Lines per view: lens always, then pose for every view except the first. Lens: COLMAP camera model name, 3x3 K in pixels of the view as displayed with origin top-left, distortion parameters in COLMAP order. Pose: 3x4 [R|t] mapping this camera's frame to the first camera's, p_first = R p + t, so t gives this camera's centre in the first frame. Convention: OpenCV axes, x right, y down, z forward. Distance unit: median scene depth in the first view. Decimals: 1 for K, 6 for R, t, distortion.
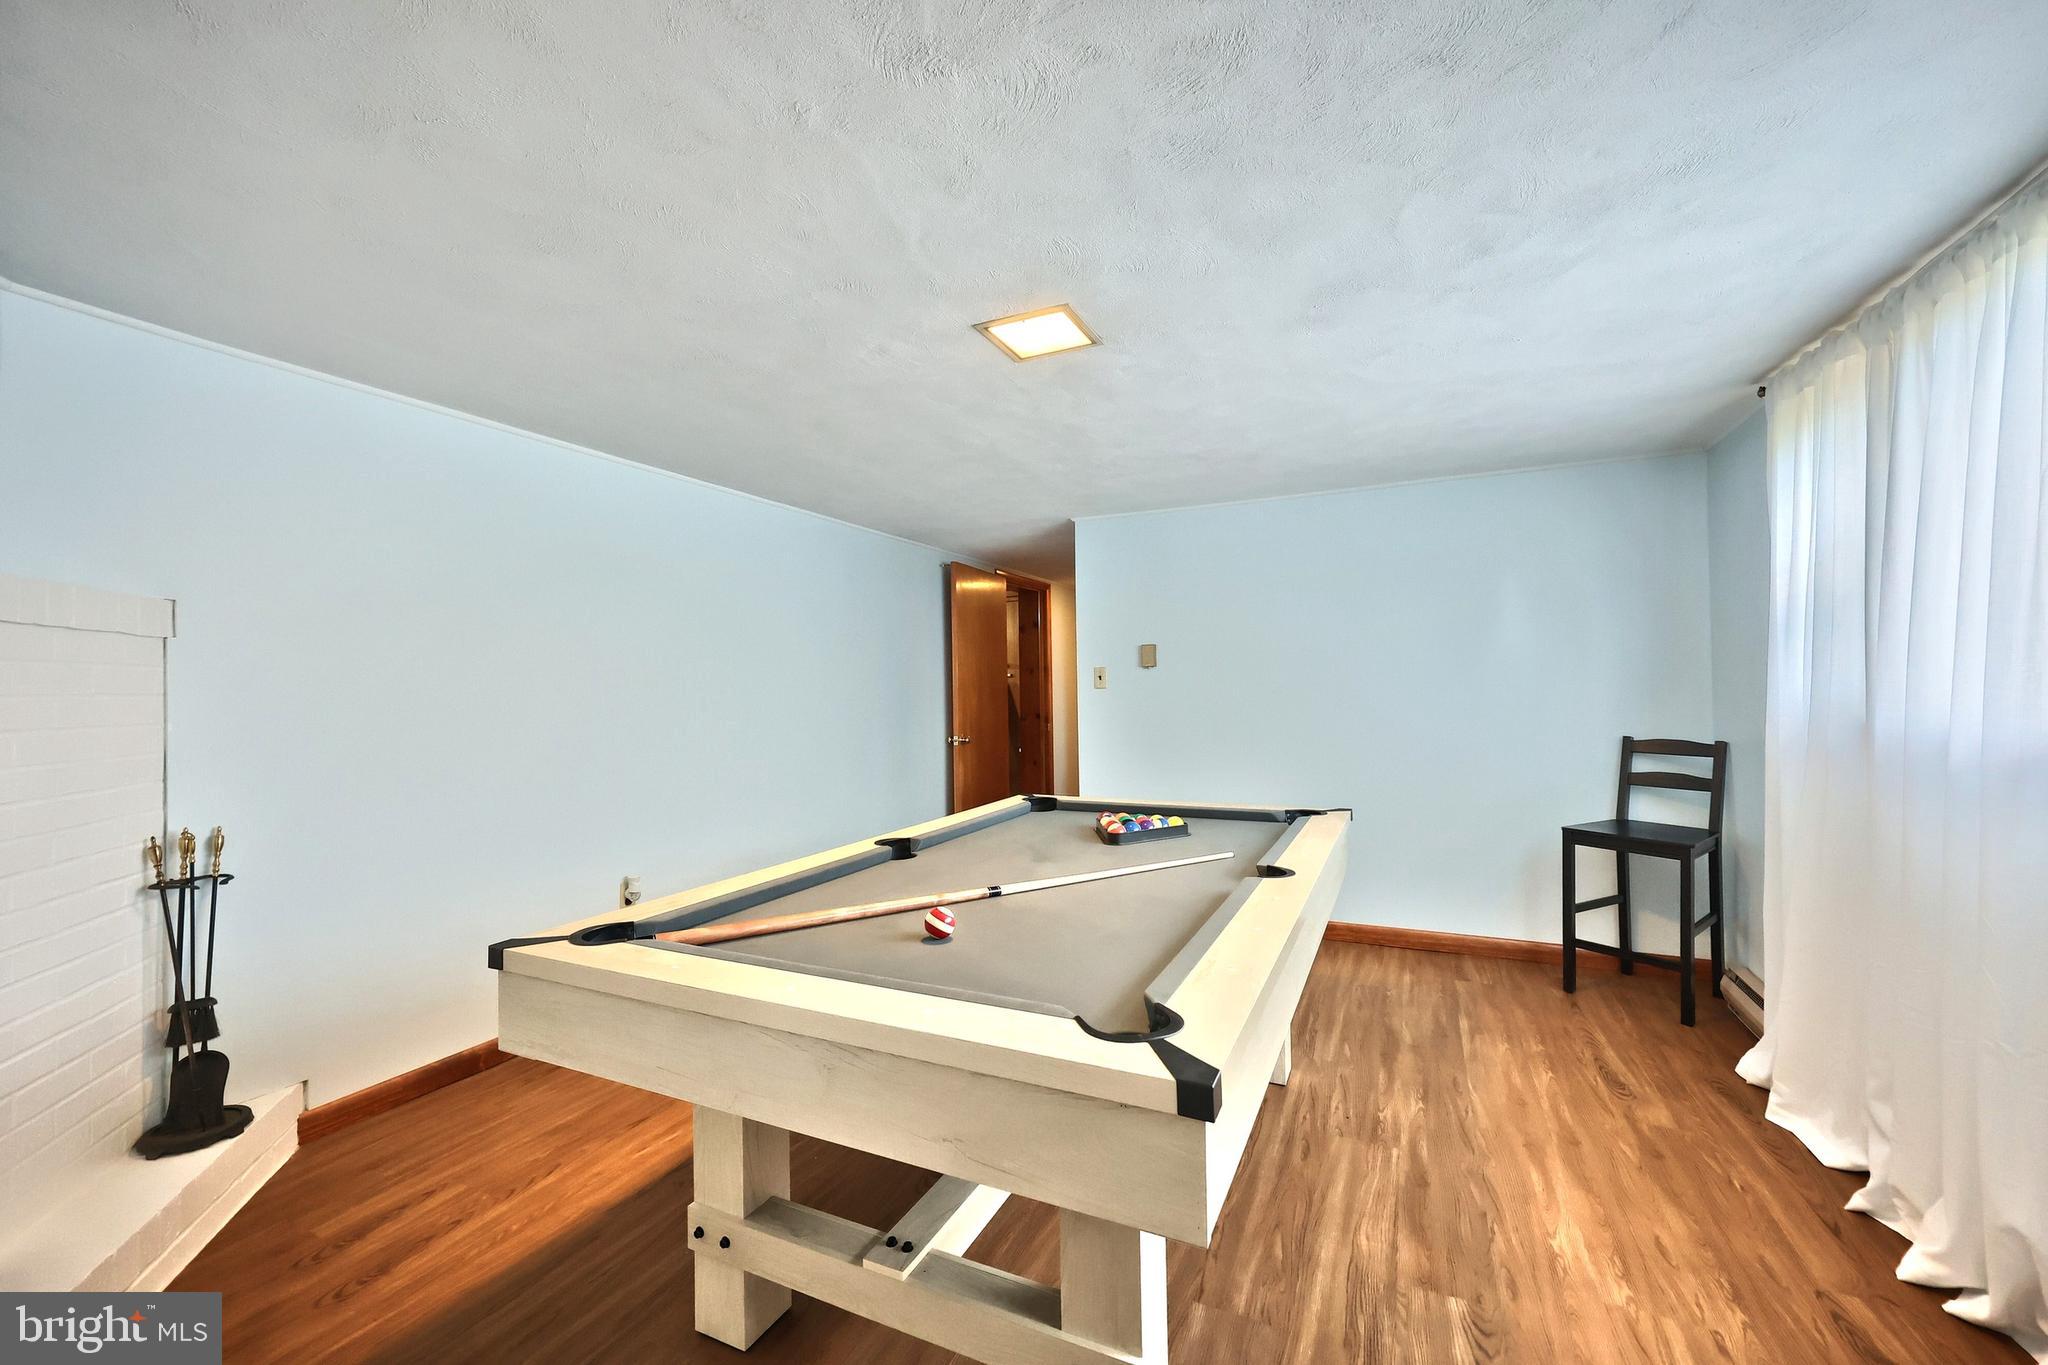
lens RADIAL K [[833.5, 0, 1014.0], [0, 833.5, 681.0], [0, 0, 1]] dist [0.000741, -0.000482]
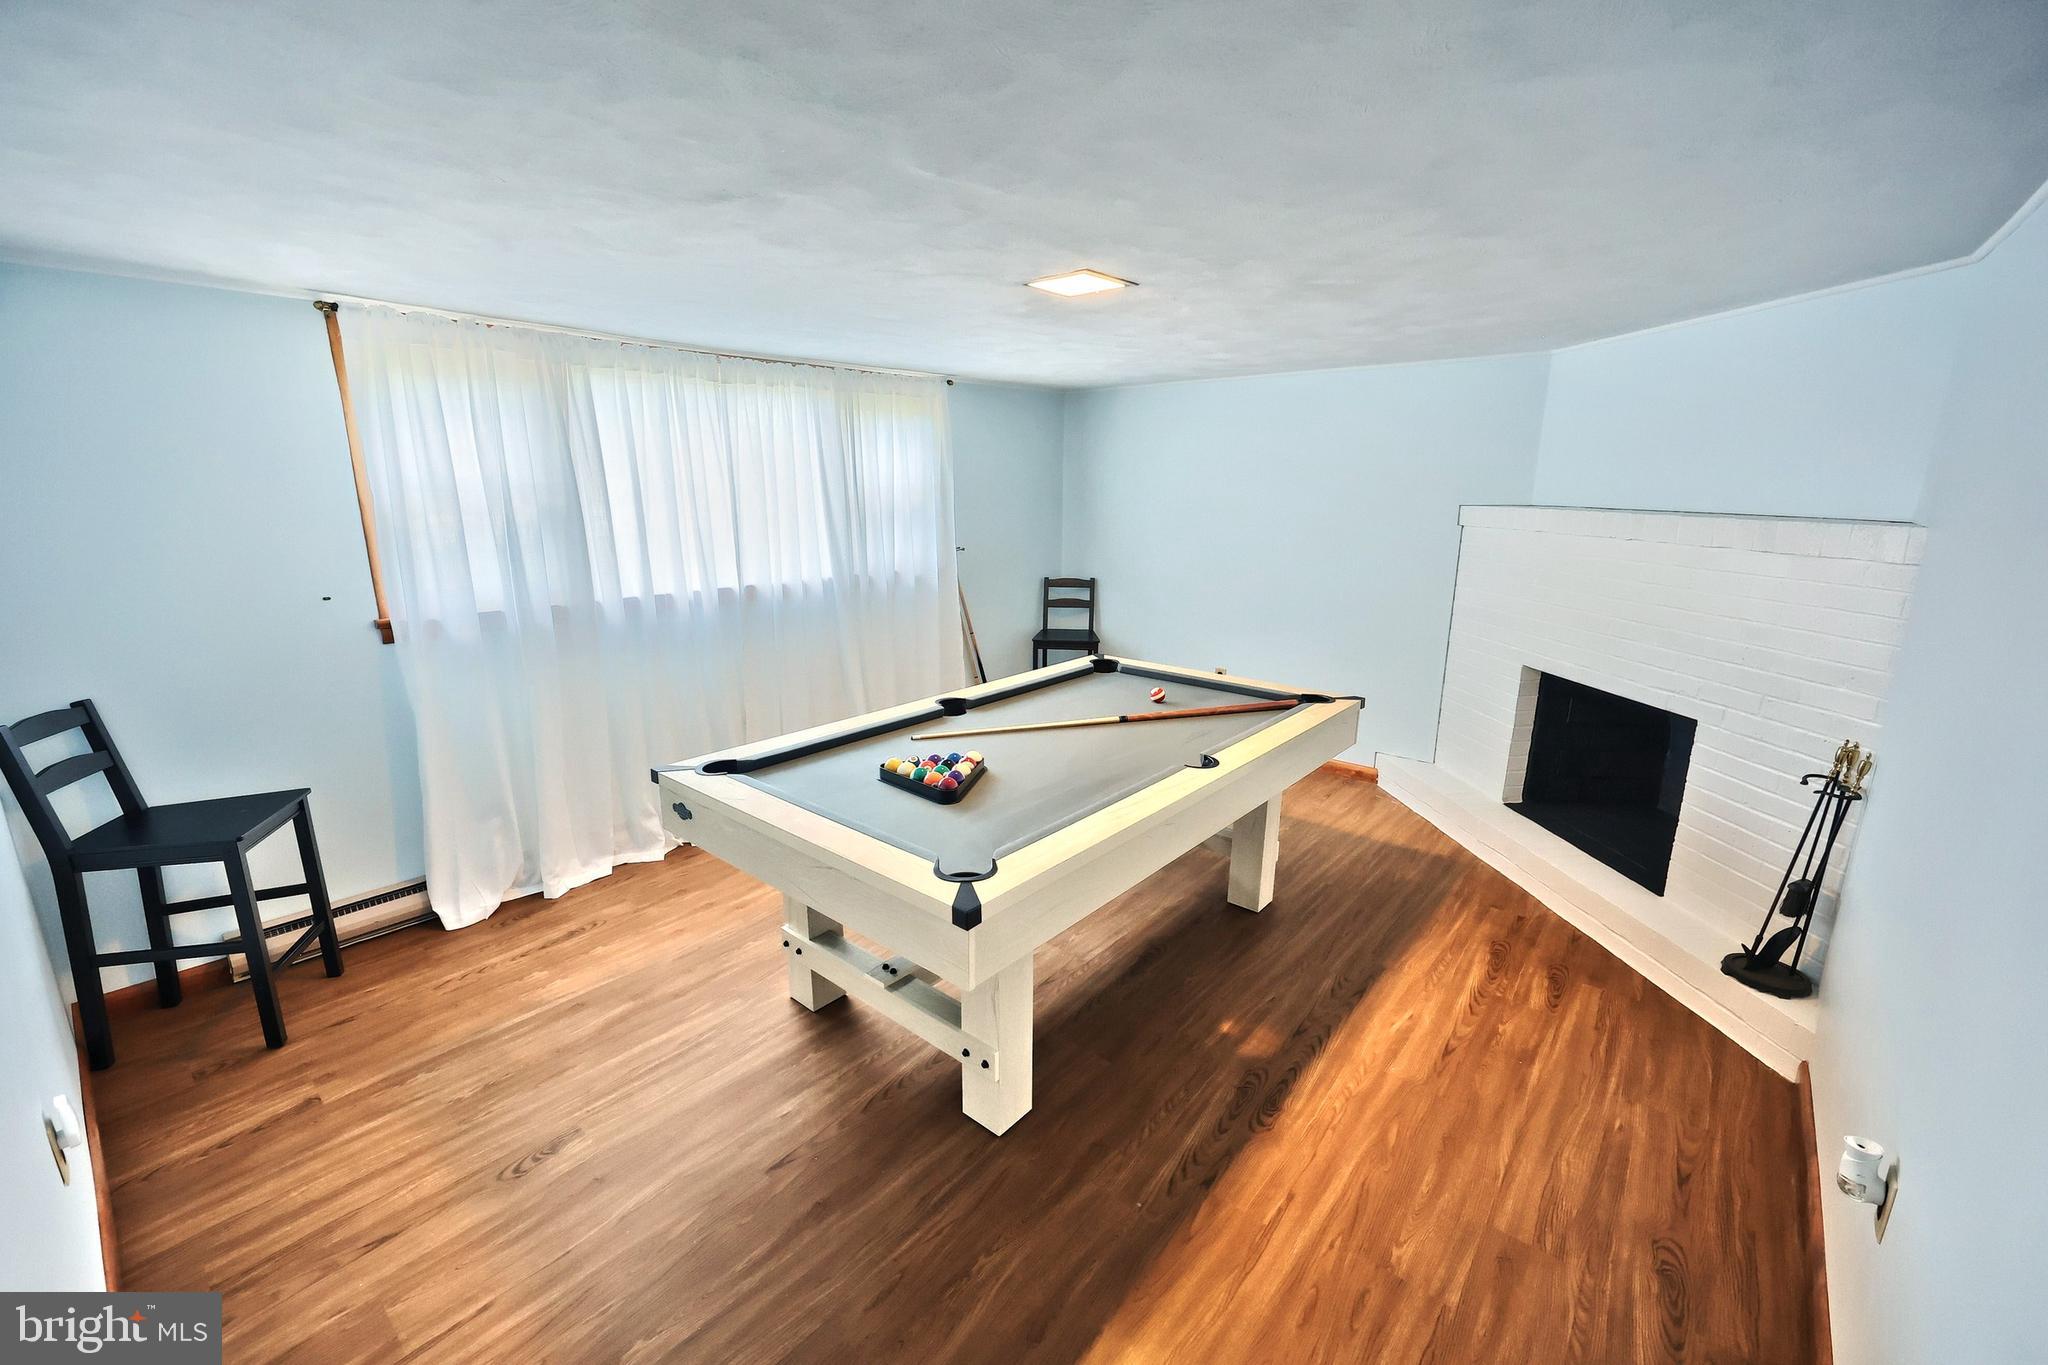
lens RADIAL K [[833.5, 0, 1014.0], [0, 833.5, 681.0], [0, 0, 1]] dist [0.000741, -0.000482]
pose [[-0.964894, -0.048915, 0.258046, -0.167936], [0.008713, 0.976002, 0.217589, -0.118521], [-0.262497, 0.212199, -0.941311, 1.821239]]
